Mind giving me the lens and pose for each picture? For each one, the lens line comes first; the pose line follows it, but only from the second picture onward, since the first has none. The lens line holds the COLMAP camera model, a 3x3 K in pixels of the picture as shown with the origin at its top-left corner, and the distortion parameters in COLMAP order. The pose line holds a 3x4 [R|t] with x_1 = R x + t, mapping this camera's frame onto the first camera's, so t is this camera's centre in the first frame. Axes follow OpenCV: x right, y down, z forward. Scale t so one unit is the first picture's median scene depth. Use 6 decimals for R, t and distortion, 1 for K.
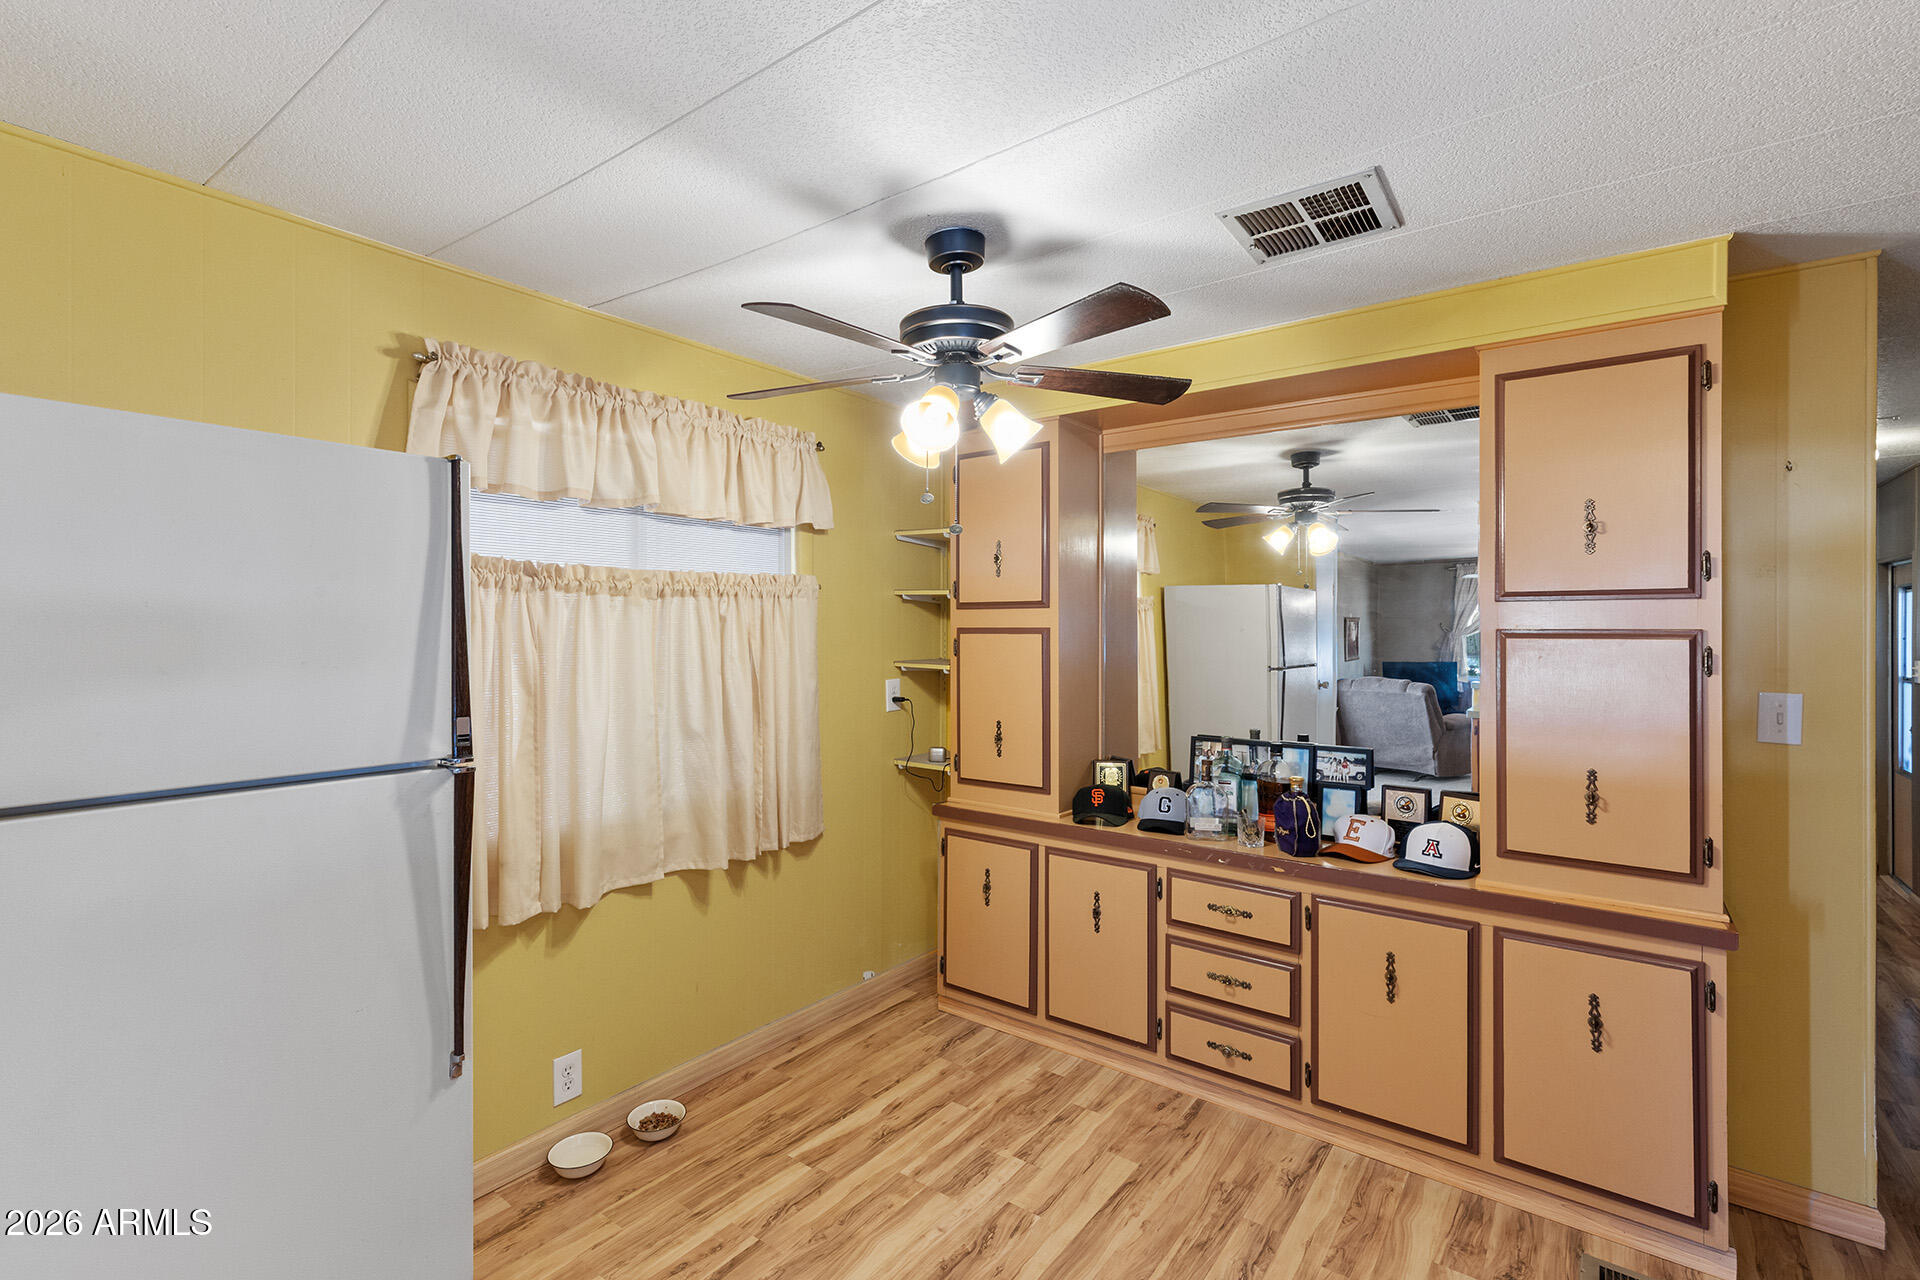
lens RADIAL K [[864.5, 0, 955.9], [0, 864.5, 623.3], [0, 0, 1]] dist [0.001785, -0.000122]
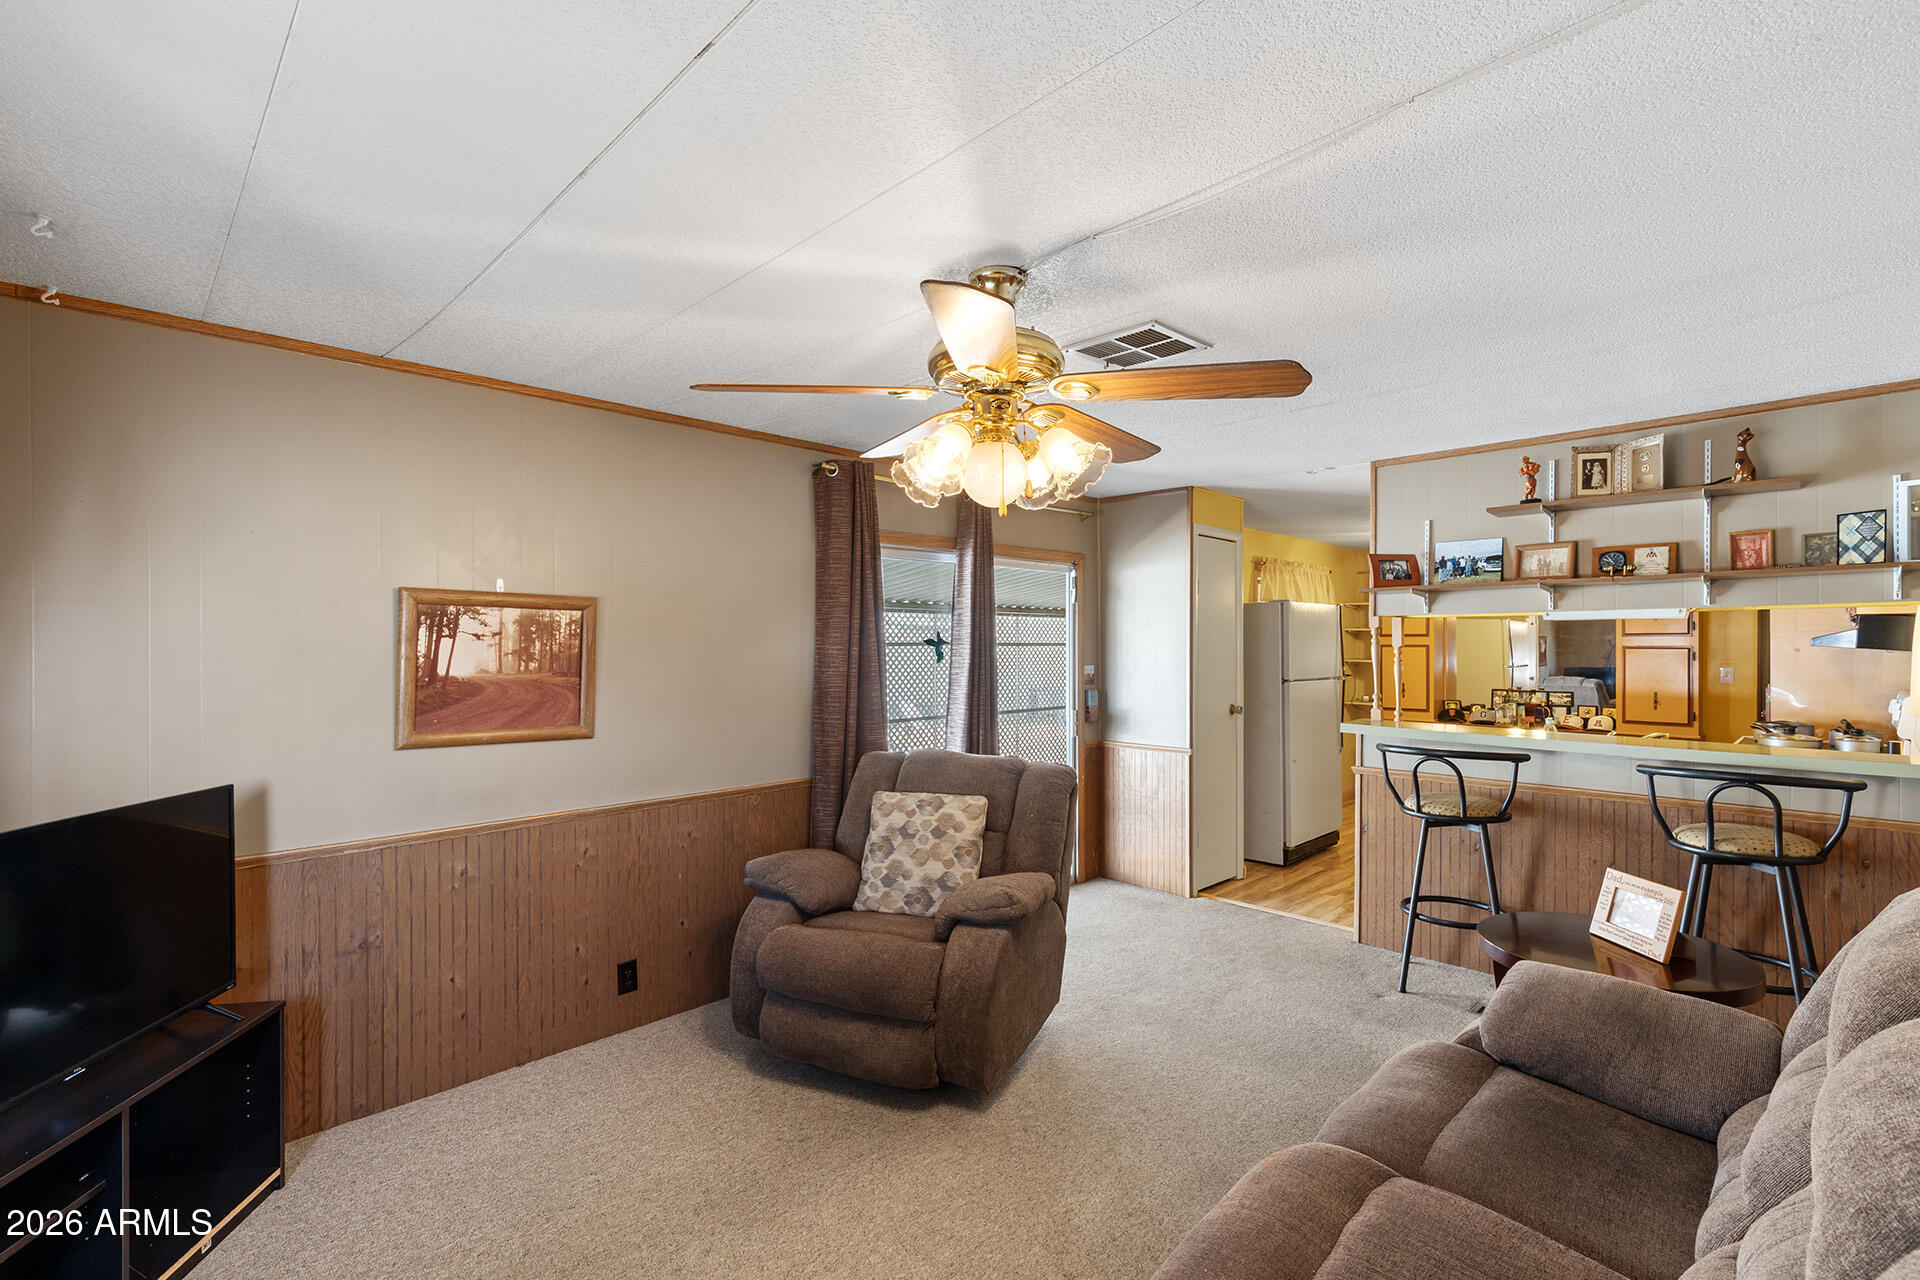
lens RADIAL K [[870.4, 0, 943.1], [0, 870.4, 648.4], [0, 0, 1]] dist [0.001875, 0.000799]
pose [[0.989206, -0.001449, -0.146526, -1.126976], [0.003126, 0.999932, 0.011218, -0.023484], [0.146499, -0.011555, 0.989143, -2.086910]]
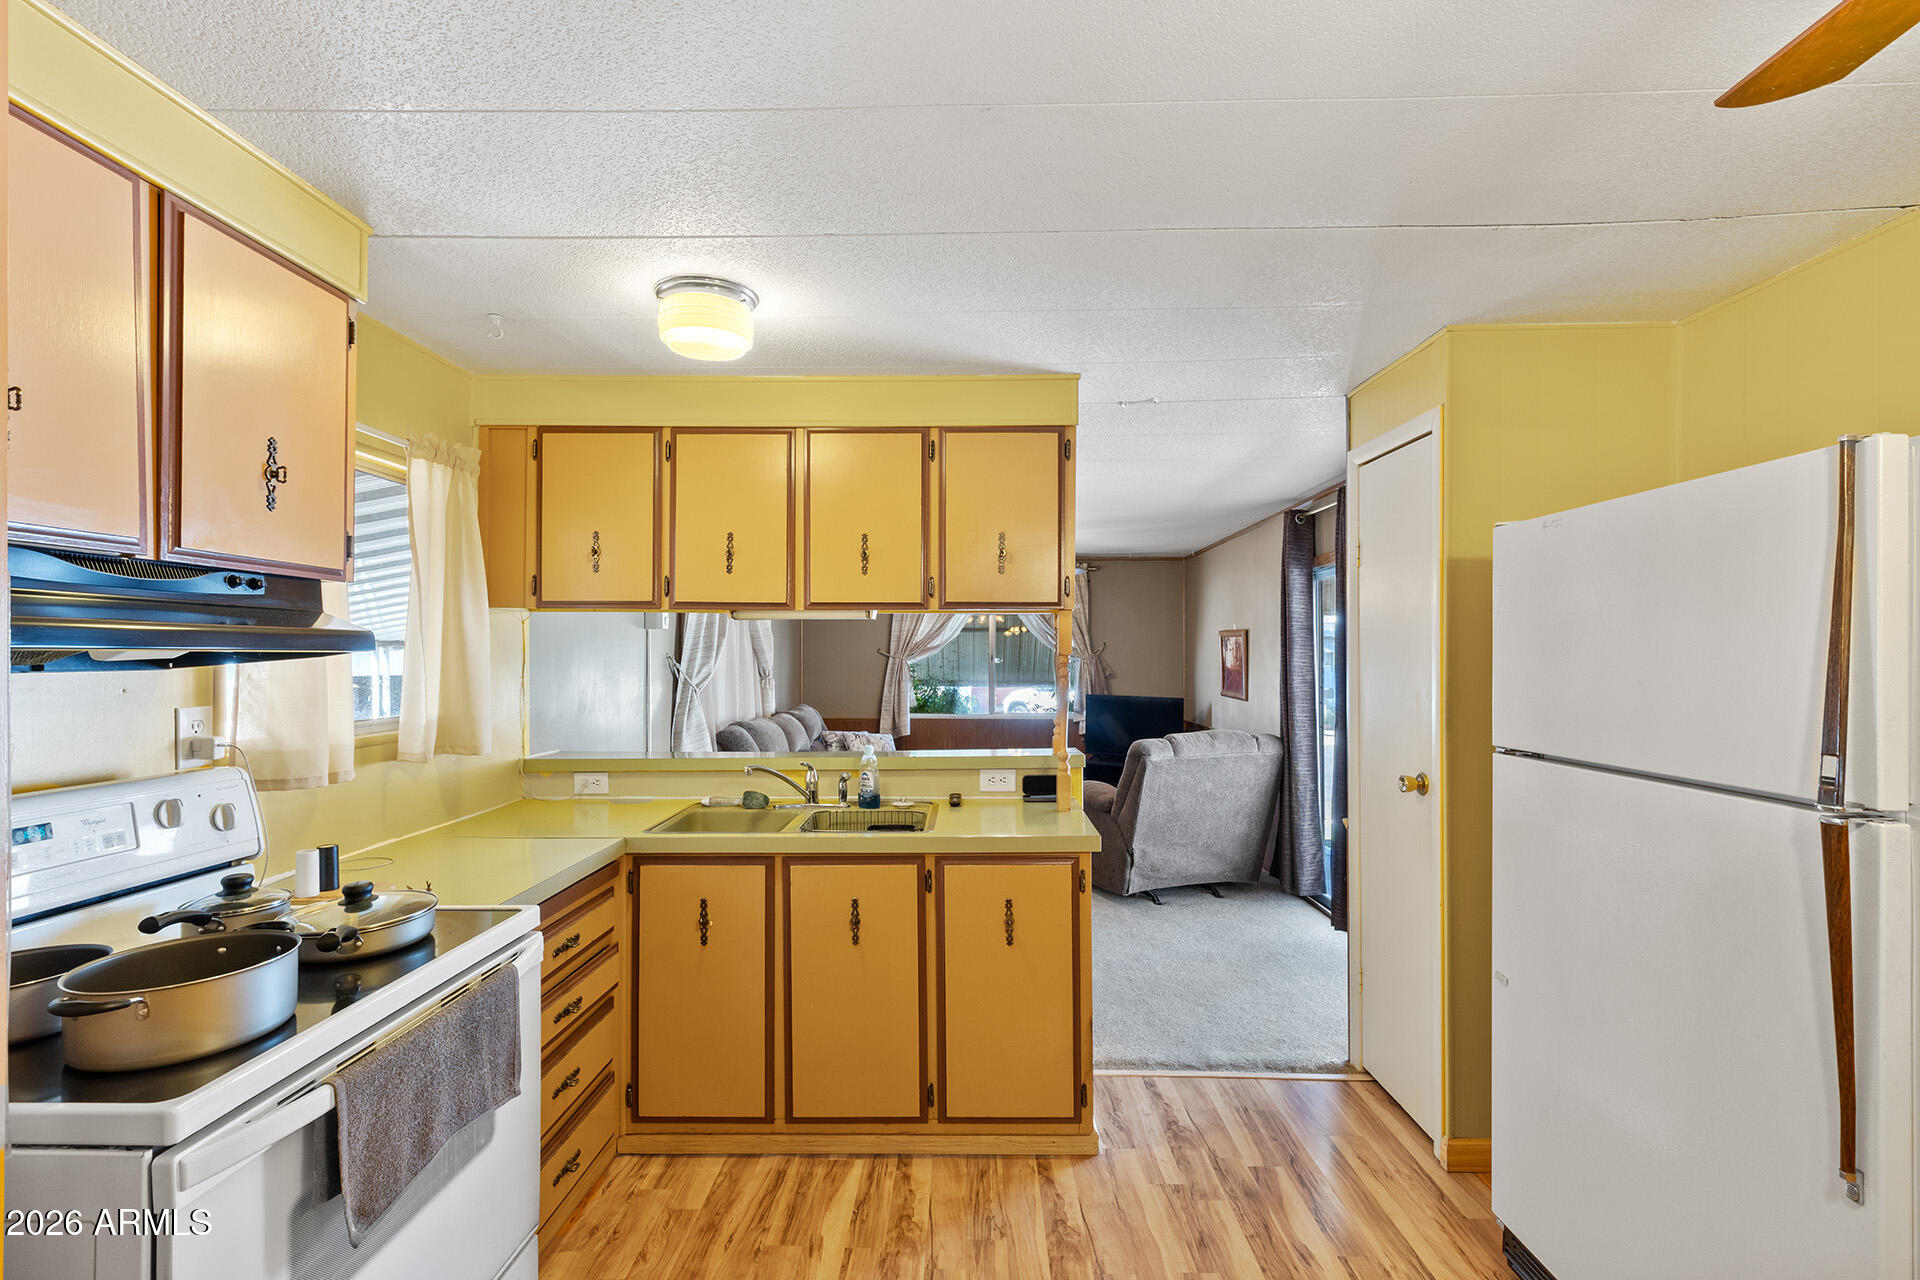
lens RADIAL K [[862.5, 0, 960.6], [0, 862.5, 653.4], [0, 0, 1]] dist [0.009369, -0.000522]
pose [[-0.802584, -0.002128, -0.596536, 0.384271], [0.005198, 0.999931, -0.010561, 0.006301], [0.596517, -0.011577, -0.802517, 0.718011]]
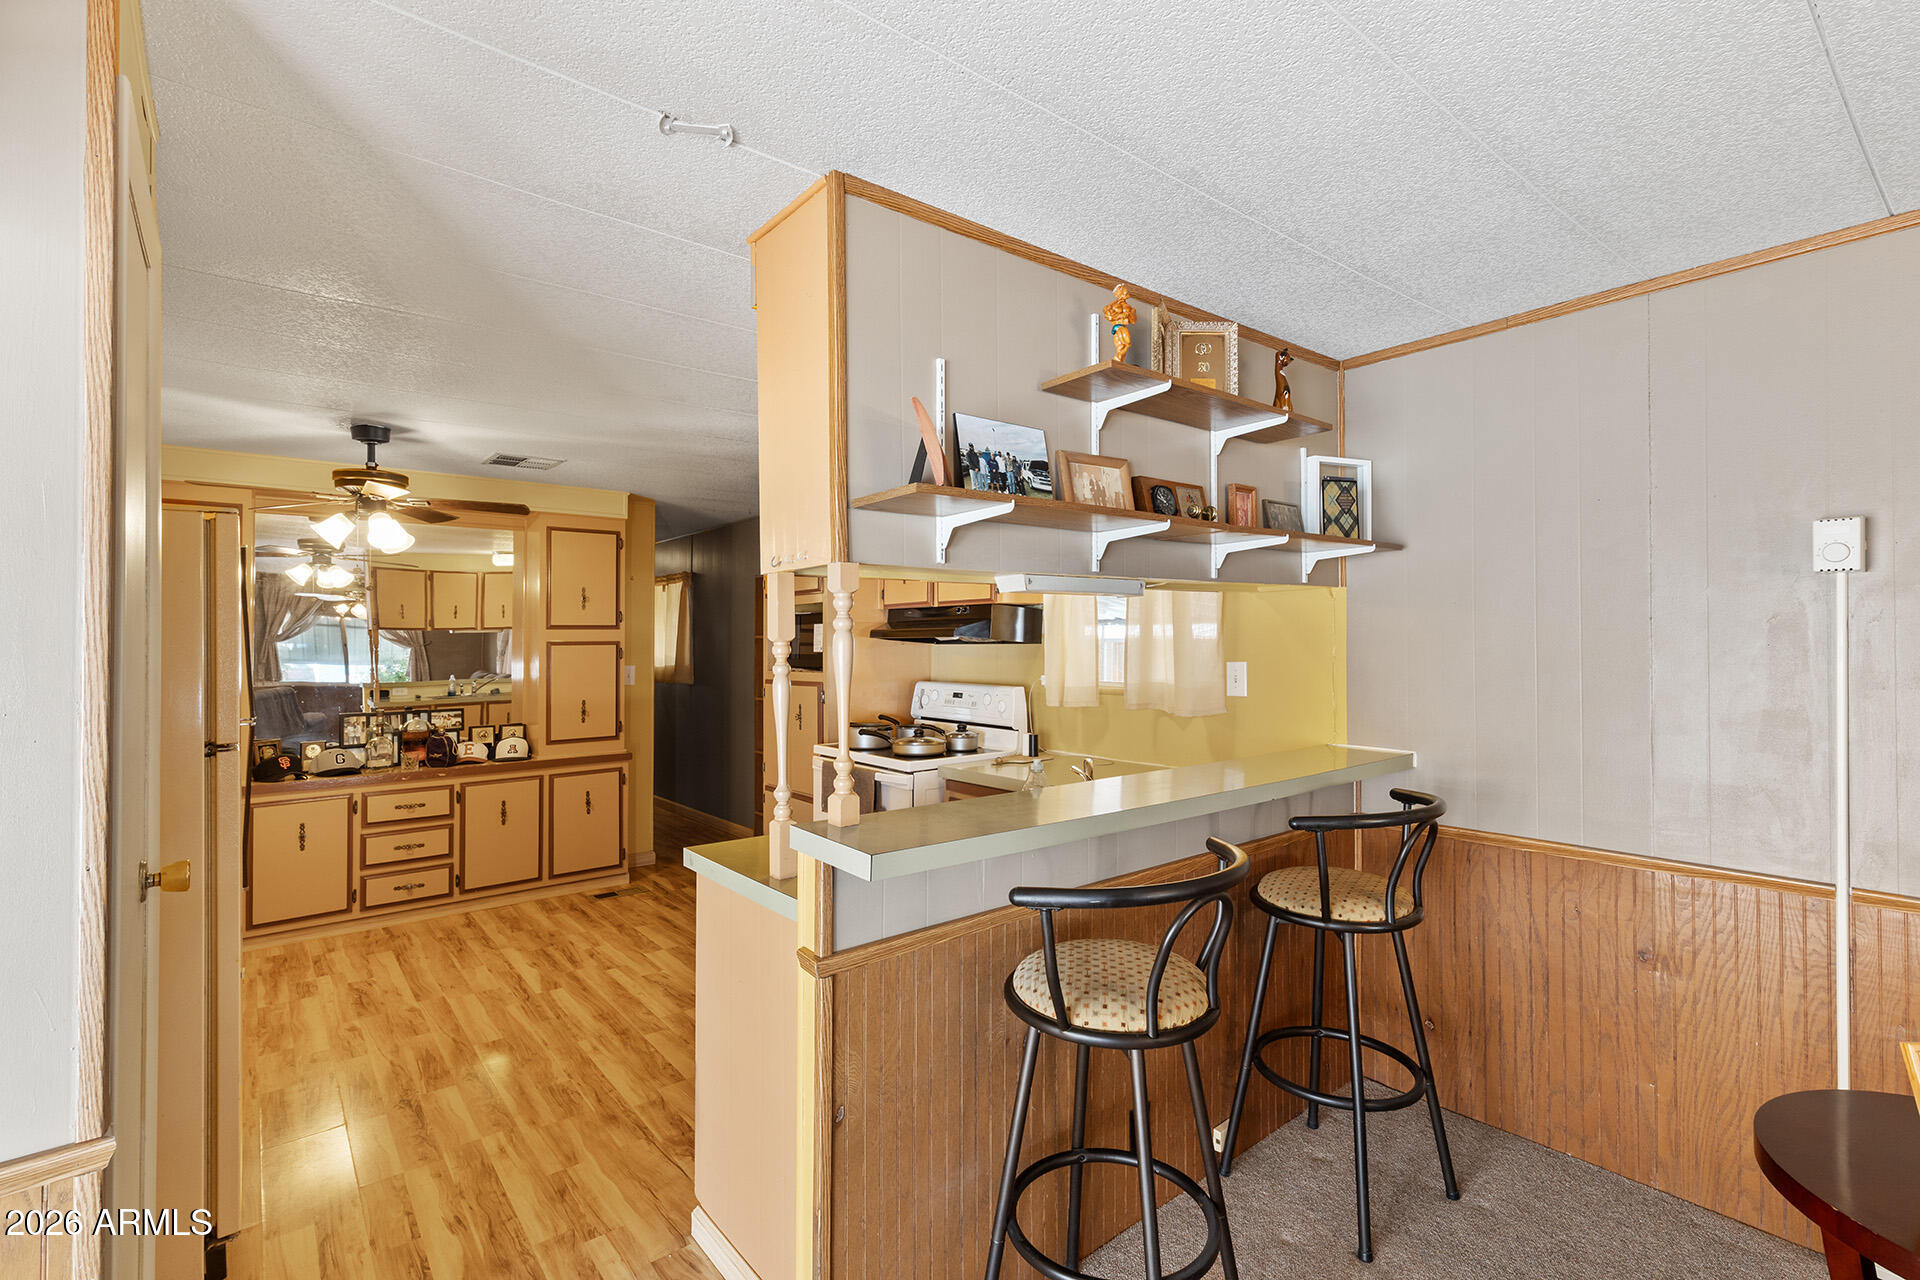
lens RADIAL K [[885.3, 0, 957.5], [0, 885.3, 613.5], [0, 0, 1]] dist [-0.001820, -0.000578]
pose [[0.242156, 0.024603, 0.969925, -1.194682], [0.000321, 0.999676, -0.025438, -0.006120], [-0.970237, 0.006471, 0.242070, -0.511741]]
